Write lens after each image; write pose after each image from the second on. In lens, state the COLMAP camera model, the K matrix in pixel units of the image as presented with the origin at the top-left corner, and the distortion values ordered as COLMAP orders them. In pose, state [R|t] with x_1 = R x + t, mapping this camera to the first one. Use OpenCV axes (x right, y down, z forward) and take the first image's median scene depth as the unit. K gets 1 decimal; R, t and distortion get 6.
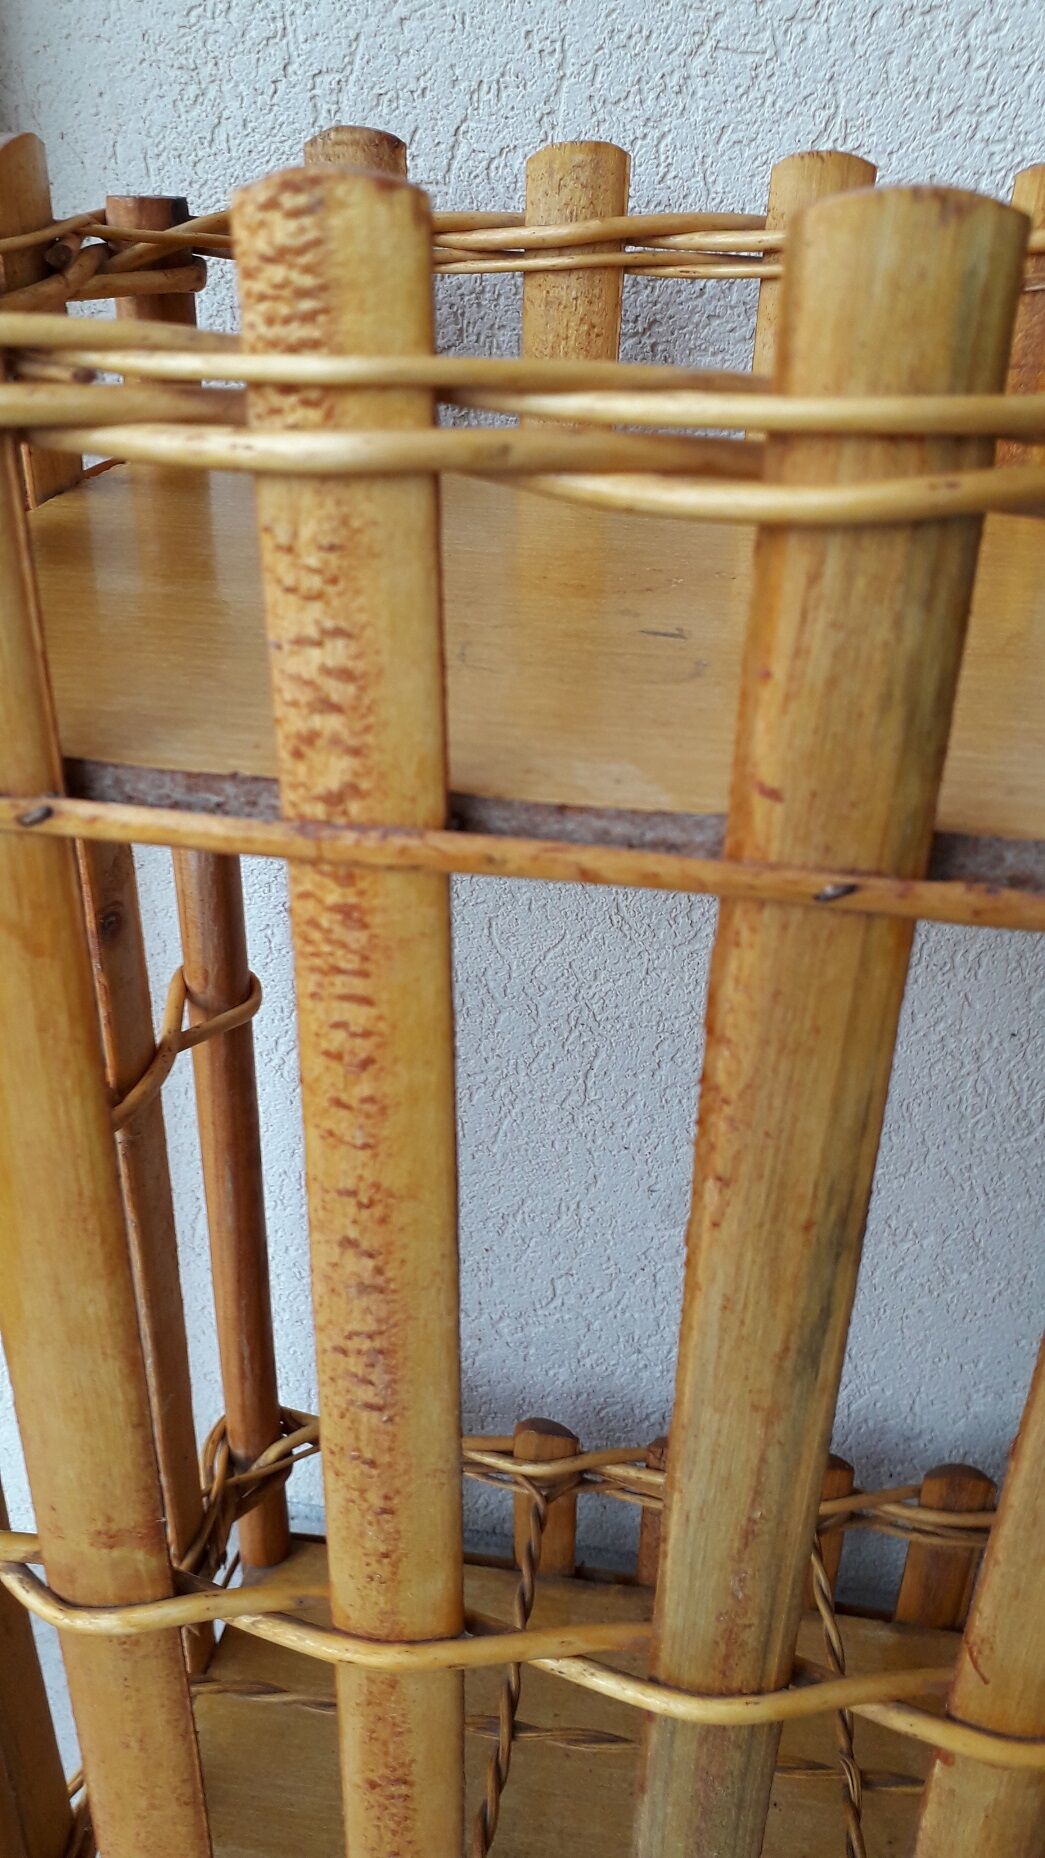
lens RADIAL K [[1537.4, 0, 520.8], [0, 1537.4, 898.1], [0, 0, 1]] dist [0.056321, -0.170412]
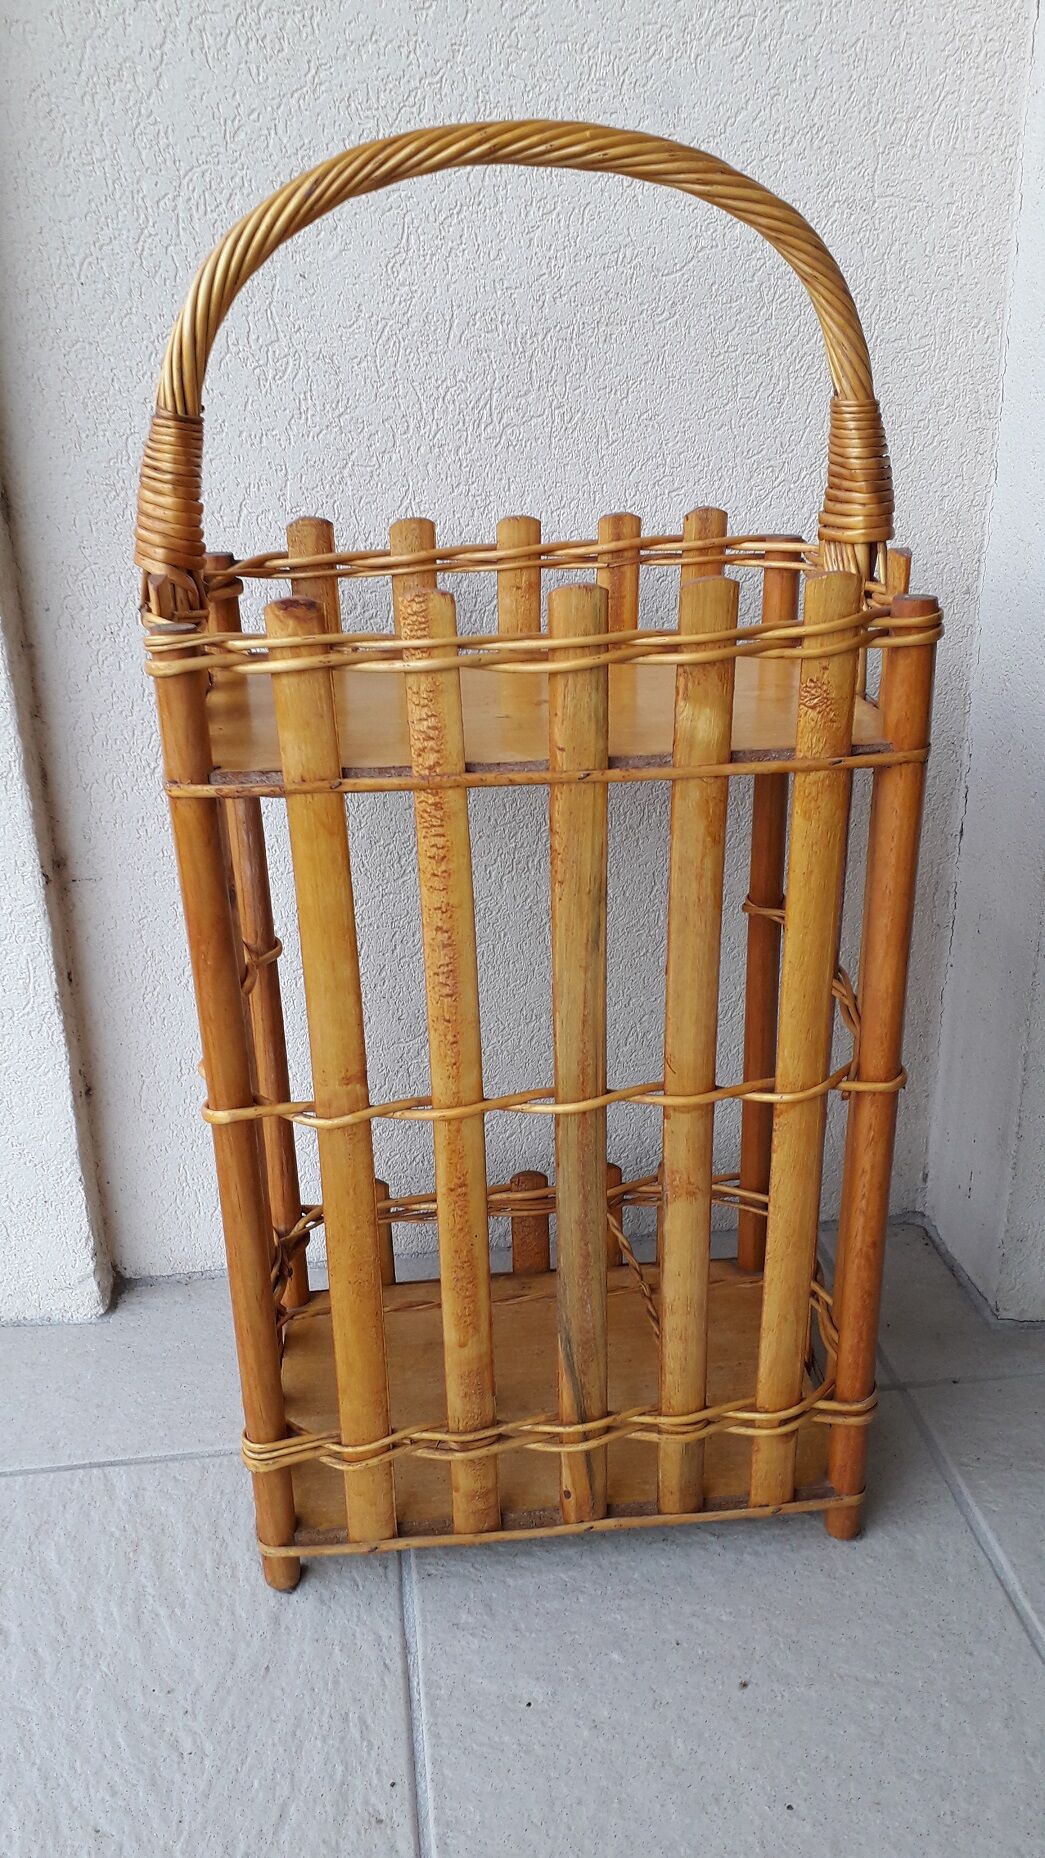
lens RADIAL K [[1529.2, 0, 568.7], [0, 1529.2, 935.3], [0, 0, 1]] dist [0.050537, -0.067007]
pose [[0.962676, -0.135243, 0.234446, -0.653794], [0.153462, 0.986257, -0.061207, 0.532489], [-0.222946, 0.094901, 0.970200, -2.192662]]
